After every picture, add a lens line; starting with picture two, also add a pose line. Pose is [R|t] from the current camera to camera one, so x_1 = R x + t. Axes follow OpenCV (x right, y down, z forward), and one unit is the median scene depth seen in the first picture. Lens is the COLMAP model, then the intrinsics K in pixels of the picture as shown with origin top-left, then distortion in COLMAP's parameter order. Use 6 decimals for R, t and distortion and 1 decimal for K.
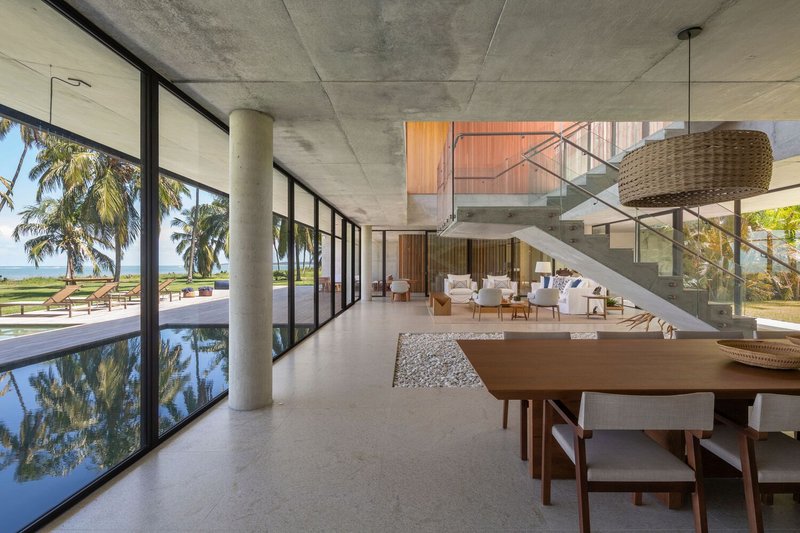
lens RADIAL K [[394.8, 0, 402.8], [0, 394.8, 266.3], [0, 0, 1]] dist [0.000692, 0.000442]
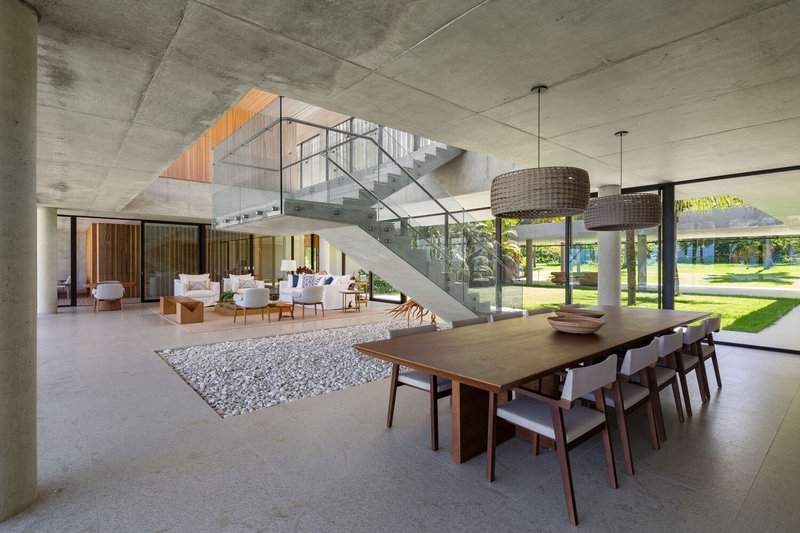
lens RADIAL K [[394.8, 0, 399.9], [0, 394.8, 263.4], [0, 0, 1]] dist [0.000692, 0.000442]
pose [[0.752125, 0.000089, 0.659021, -0.135050], [0.001545, 0.999997, -0.001899, -0.000734], [-0.659019, 0.002446, 0.752122, 0.082411]]
